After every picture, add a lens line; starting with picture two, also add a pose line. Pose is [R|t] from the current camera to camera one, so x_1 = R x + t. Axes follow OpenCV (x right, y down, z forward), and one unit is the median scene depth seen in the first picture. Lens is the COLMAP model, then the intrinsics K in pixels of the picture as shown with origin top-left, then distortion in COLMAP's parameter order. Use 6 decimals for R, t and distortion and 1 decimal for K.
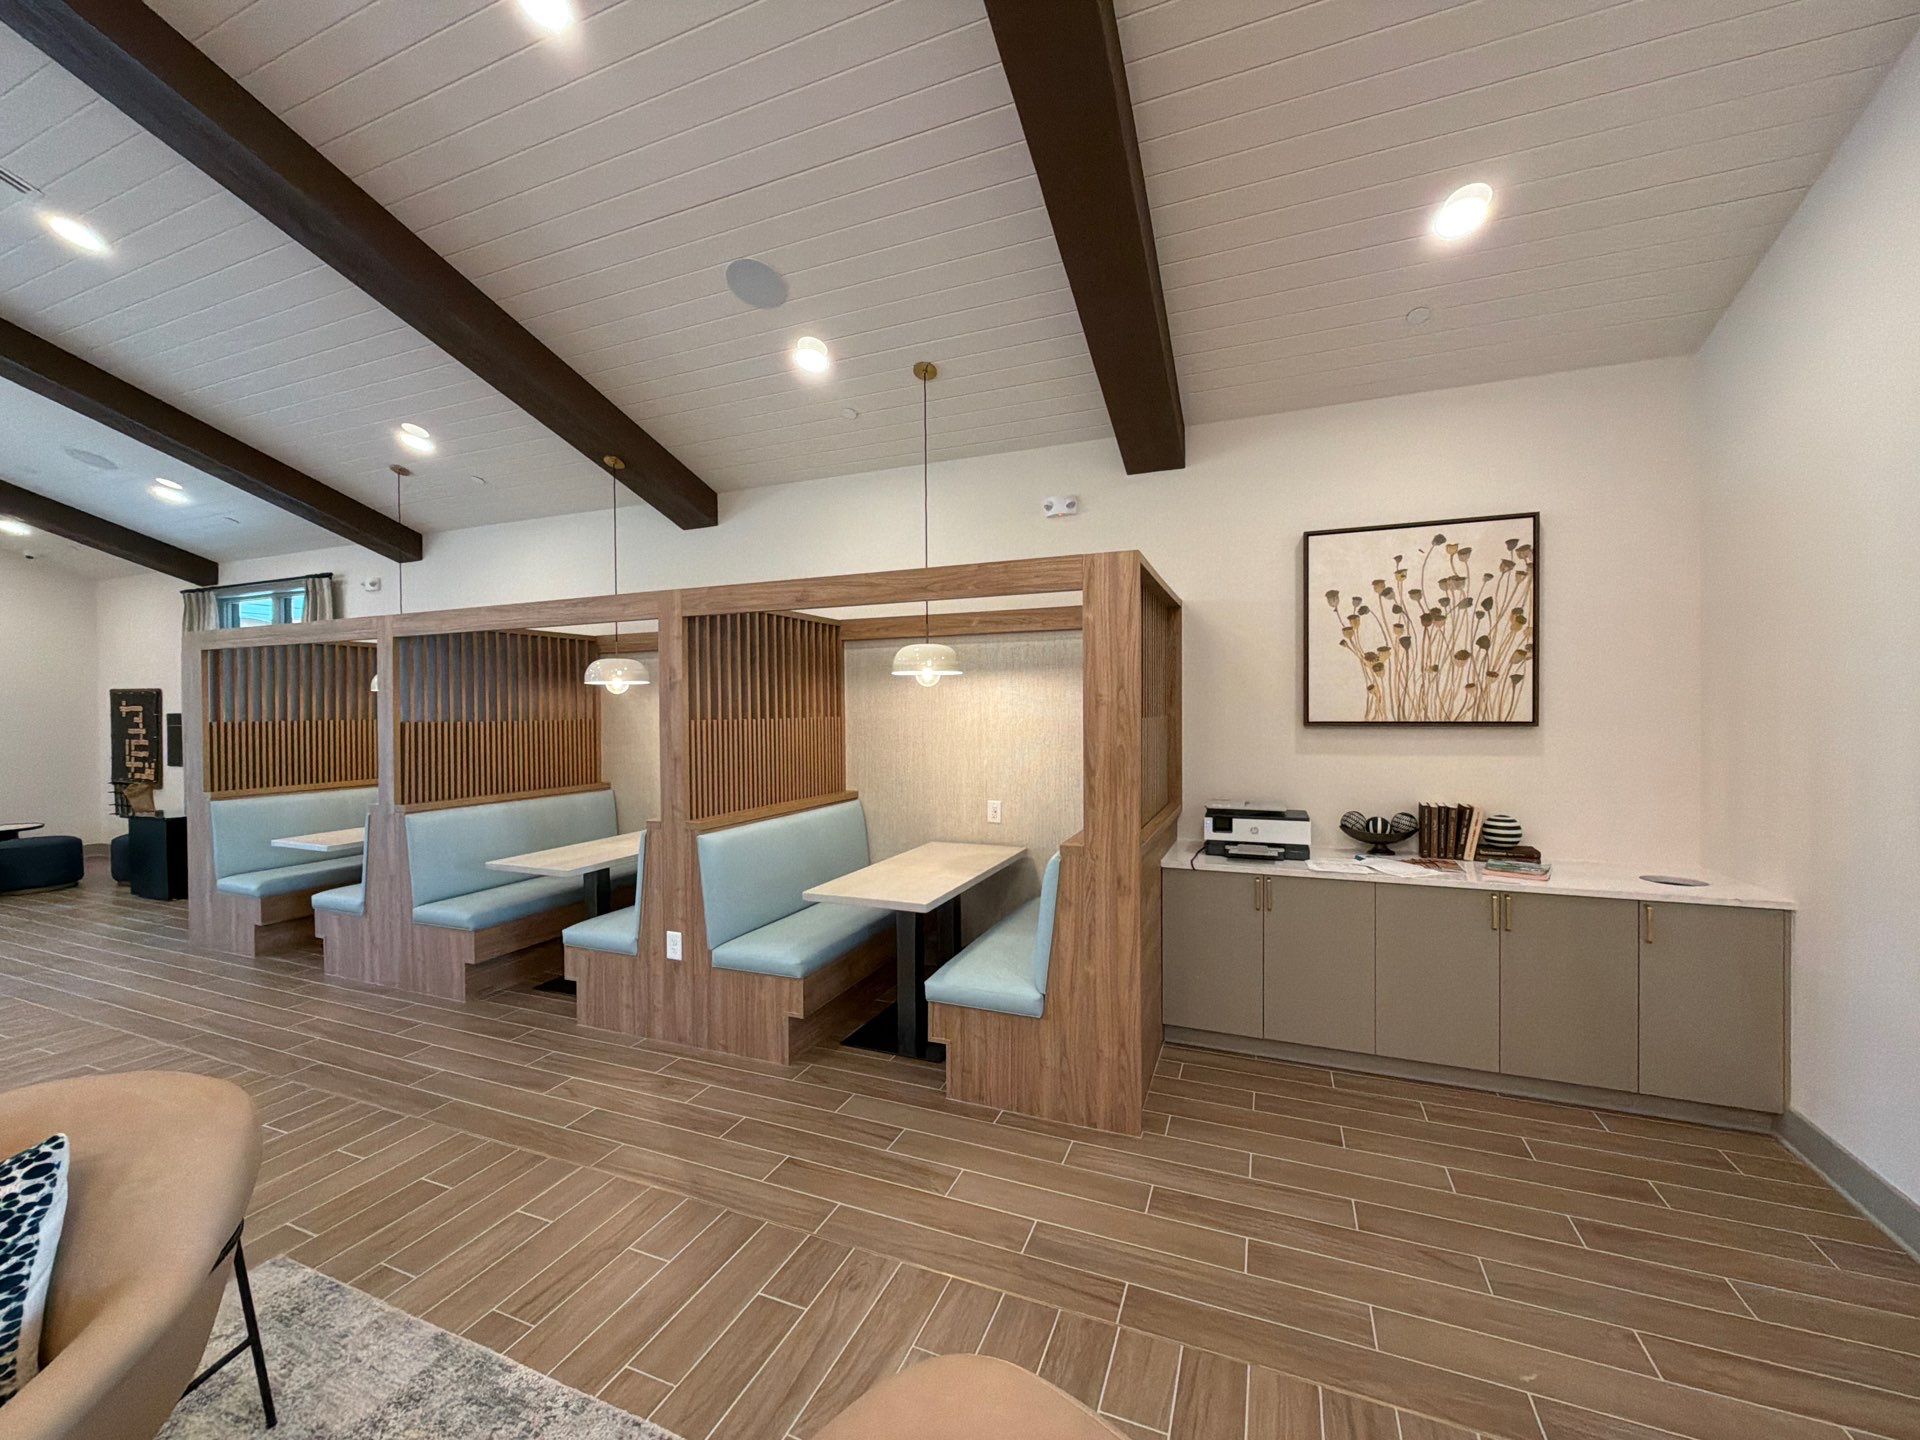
lens RADIAL K [[754.8, 0, 950.1], [0, 754.8, 723.8], [0, 0, 1]] dist [-0.001068, 0.000232]
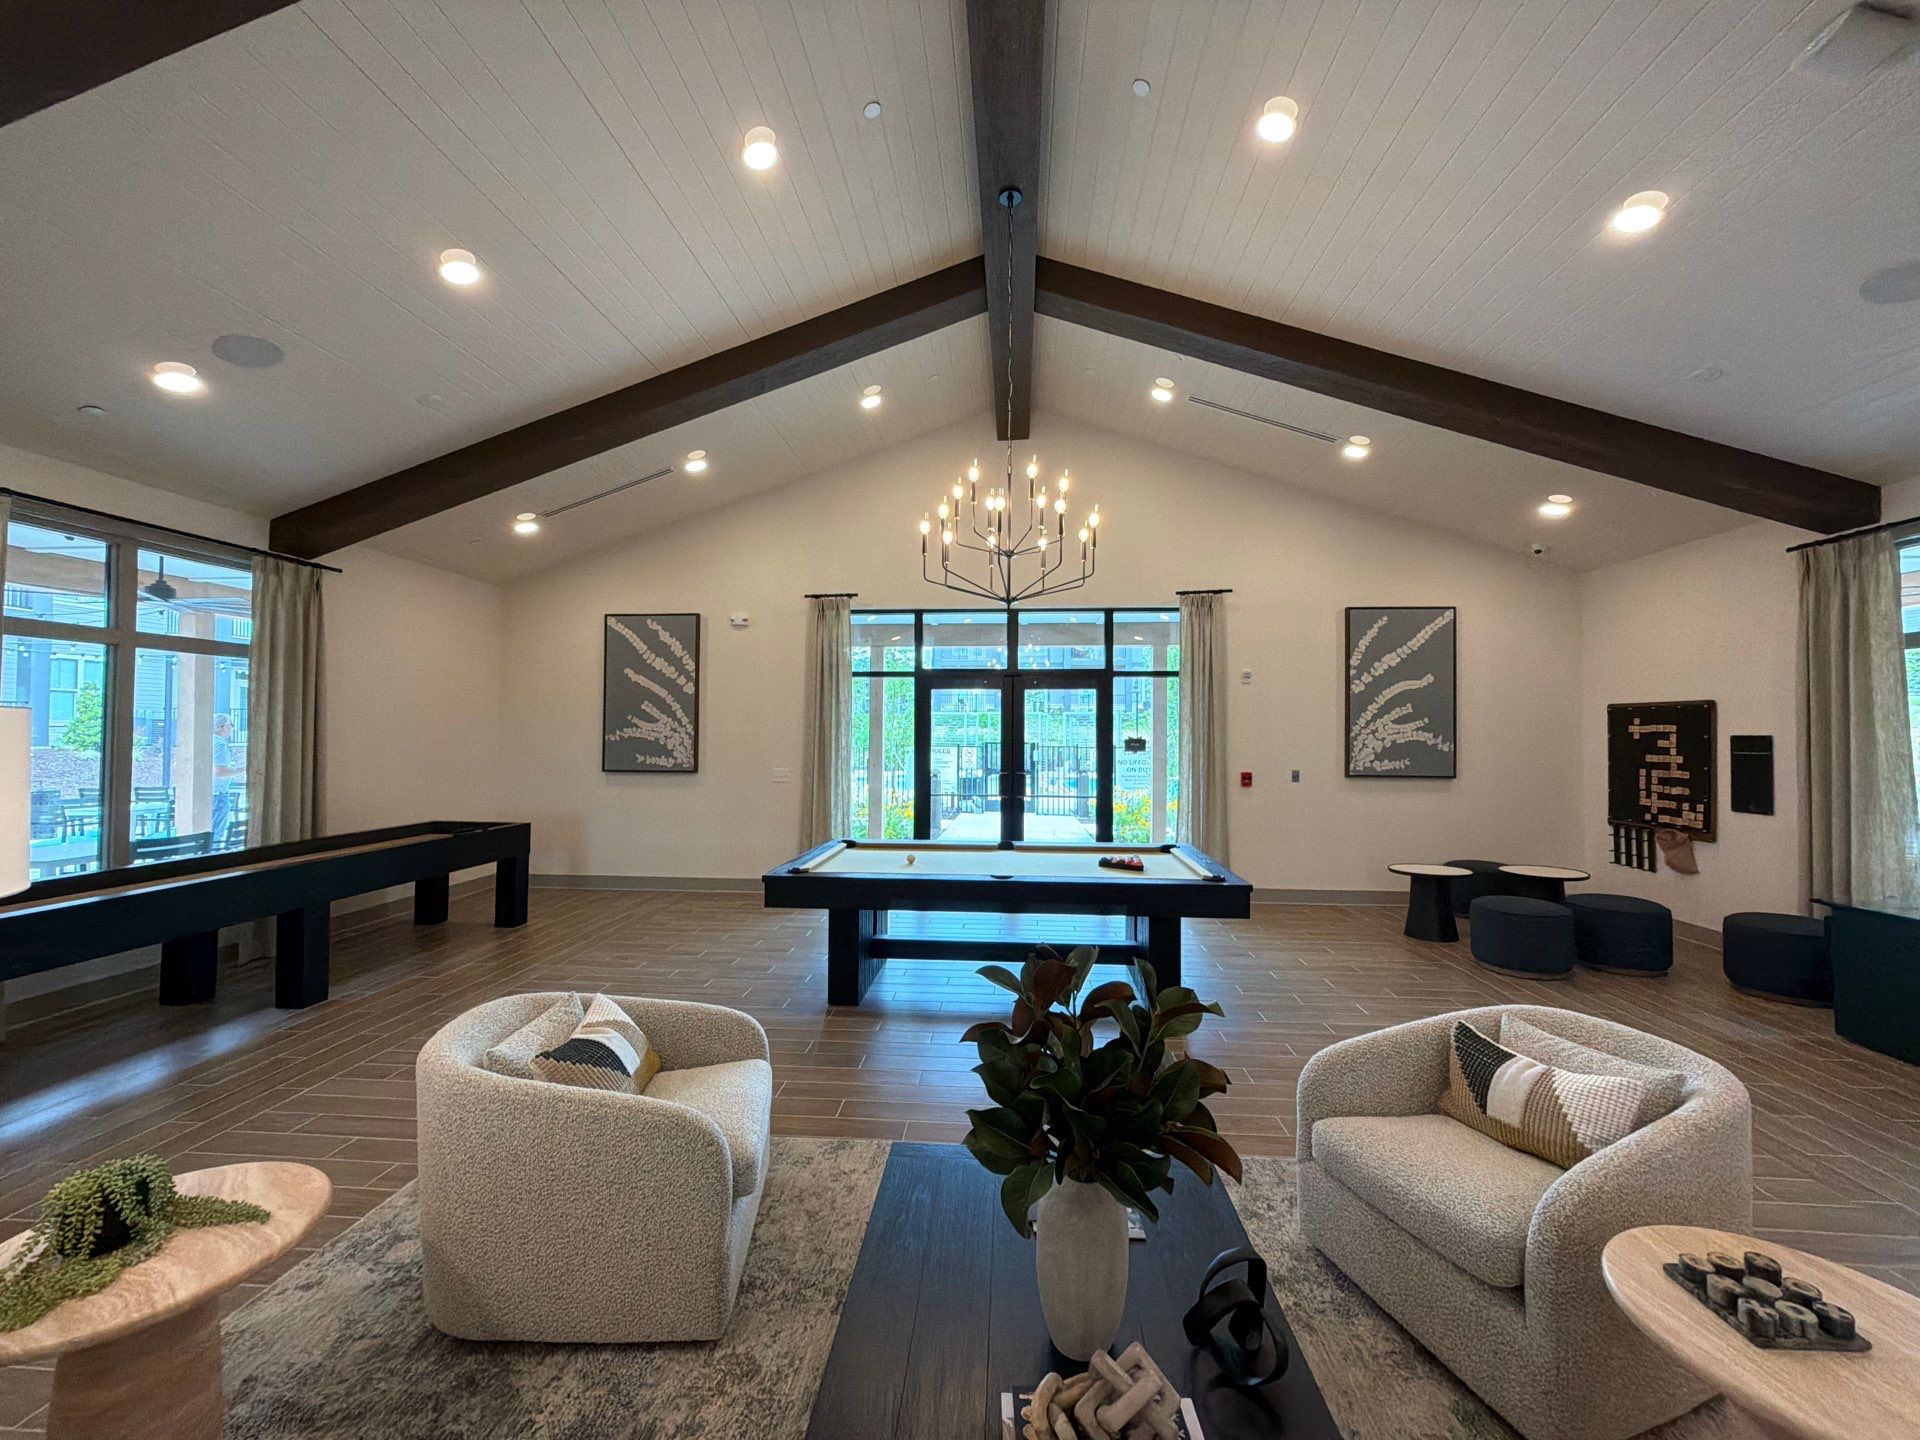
lens RADIAL K [[754.8, 0, 950.1], [0, 754.8, 723.8], [0, 0, 1]] dist [-0.001068, 0.000232]
pose [[0.309029, -0.009031, -0.951010, -0.982450], [-0.022490, 0.999606, -0.016800, 0.005862], [0.950787, 0.026580, 0.308705, 0.169662]]
